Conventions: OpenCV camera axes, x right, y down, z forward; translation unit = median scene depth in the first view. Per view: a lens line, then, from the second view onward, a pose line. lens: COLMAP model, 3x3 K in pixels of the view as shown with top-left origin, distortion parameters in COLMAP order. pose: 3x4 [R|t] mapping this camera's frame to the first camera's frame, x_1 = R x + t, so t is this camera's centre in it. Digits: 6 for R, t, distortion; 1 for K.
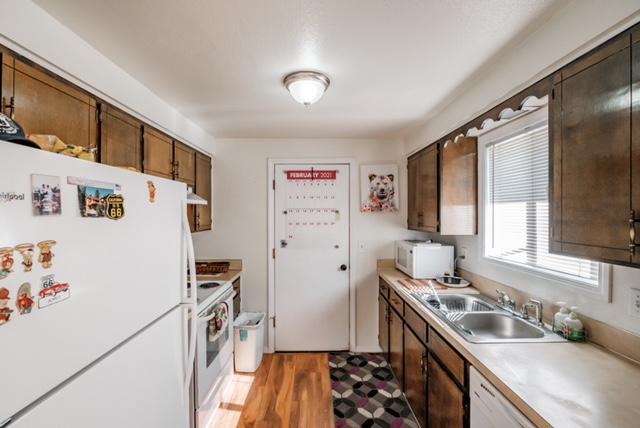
lens RADIAL K [[278.0, 0, 319.3], [0, 278.0, 214.0], [0, 0, 1]] dist [-0.000162, -0.000032]
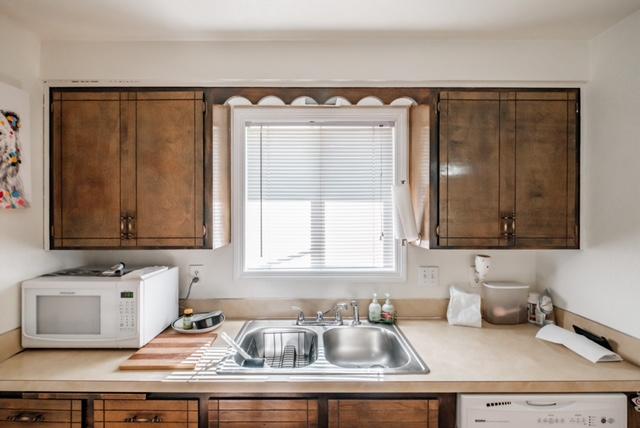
lens RADIAL K [[290.9, 0, 319.1], [0, 290.9, 212.2], [0, 0, 1]] dist [0.002301, 0.000146]
pose [[0.027735, 0.002515, 0.999612, -0.200920], [0.002621, 0.999993, -0.002589, -0.002746], [-0.999612, 0.002692, 0.027728, 0.844141]]
